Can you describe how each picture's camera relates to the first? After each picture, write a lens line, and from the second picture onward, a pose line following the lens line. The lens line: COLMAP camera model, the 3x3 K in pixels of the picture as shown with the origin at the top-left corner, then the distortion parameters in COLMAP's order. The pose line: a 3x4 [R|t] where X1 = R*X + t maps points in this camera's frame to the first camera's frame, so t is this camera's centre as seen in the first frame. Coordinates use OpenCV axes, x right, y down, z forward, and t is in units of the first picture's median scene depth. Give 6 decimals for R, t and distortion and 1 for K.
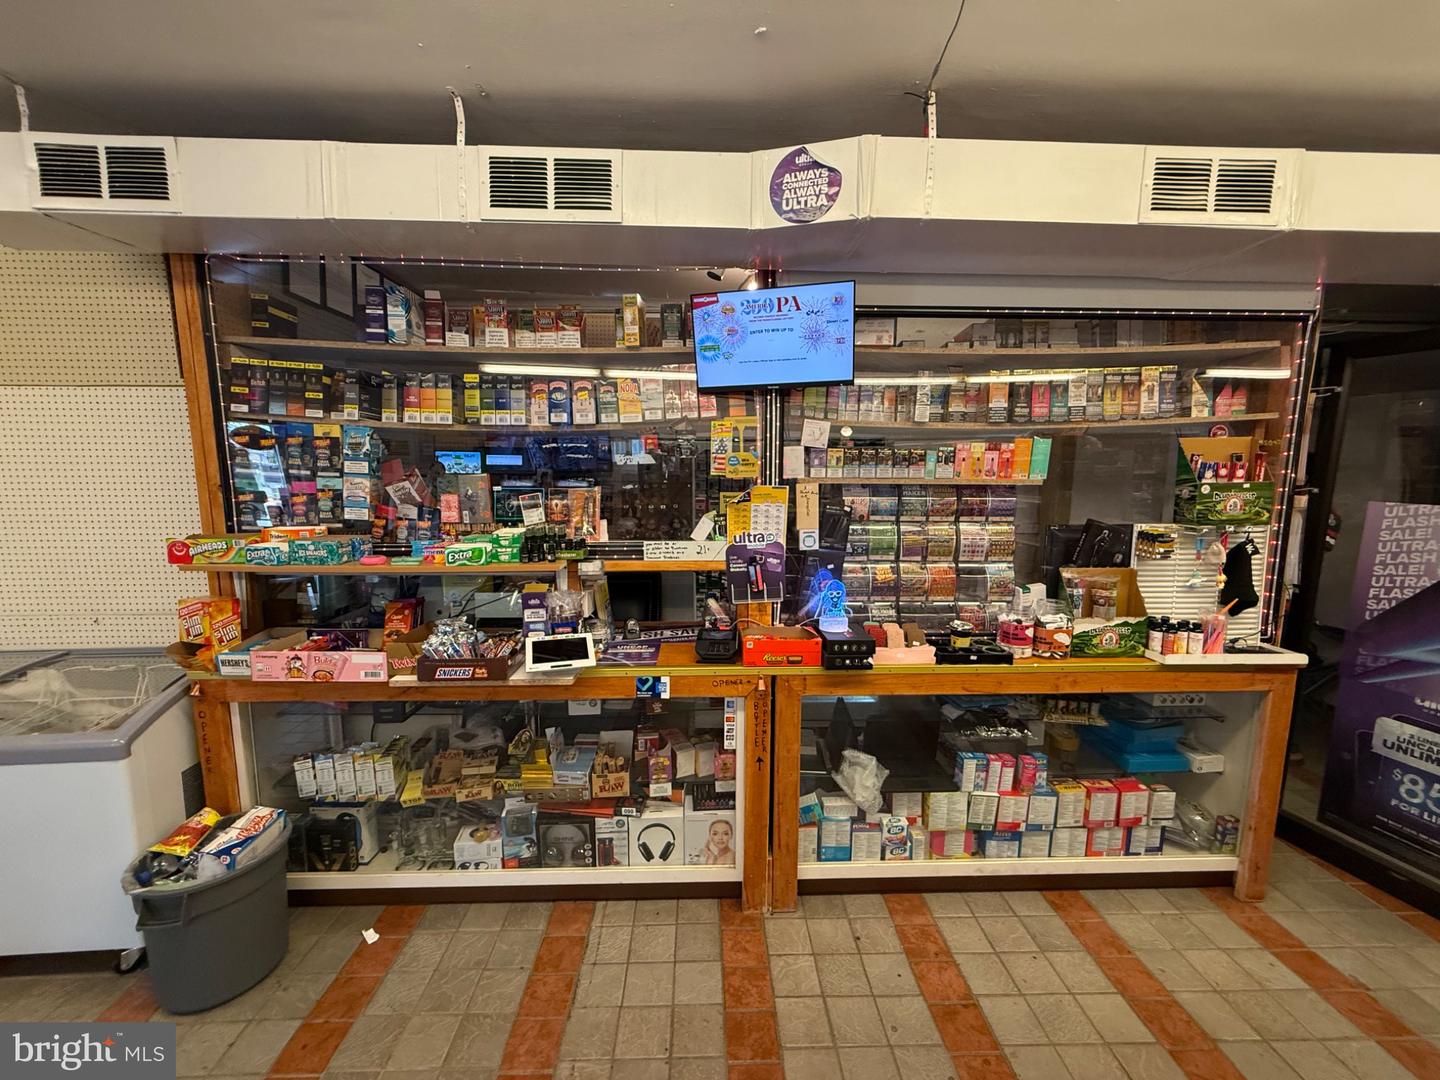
lens RADIAL K [[577.4, 0, 719.1], [0, 577.4, 537.4], [0, 0, 1]] dist [0.002938, -0.000224]
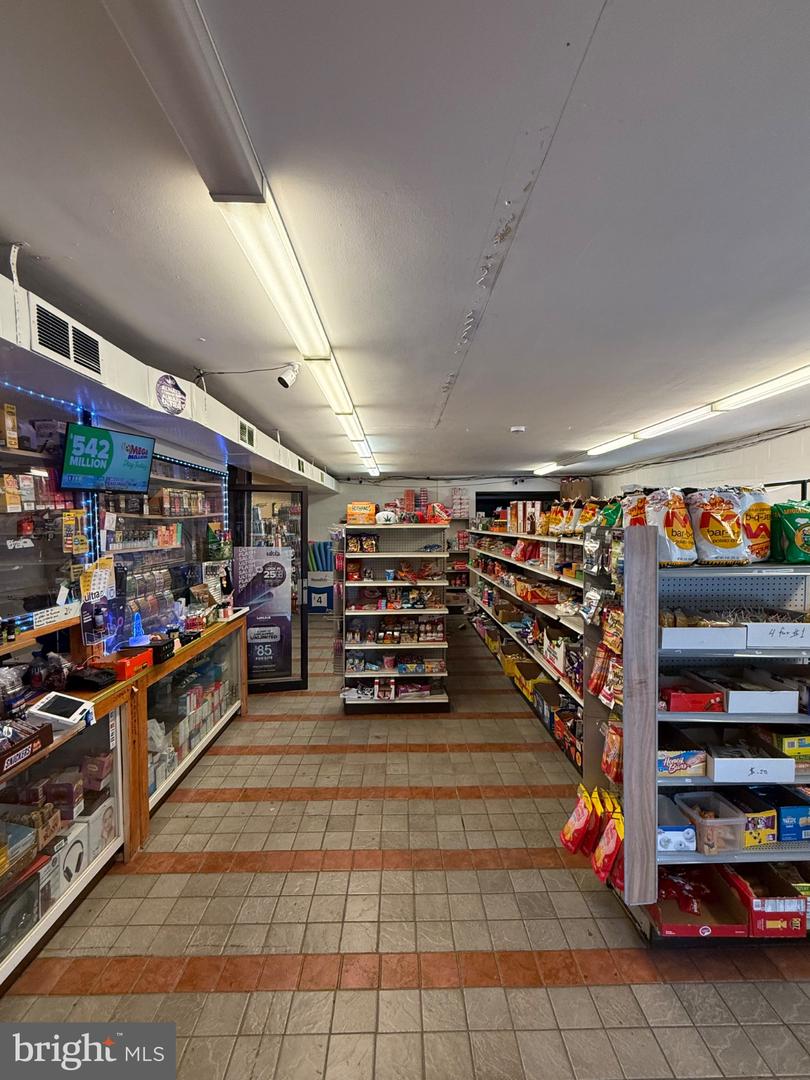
lens RADIAL K [[490.3, 0, 405.4], [0, 490.3, 542.1], [0, 0, 1]] dist [-0.001151, 0.001055]
pose [[0.018287, -0.043741, 0.998876, -1.106200], [0.144515, 0.988667, 0.040648, -0.066575], [-0.989334, 0.143610, 0.024401, 0.207480]]
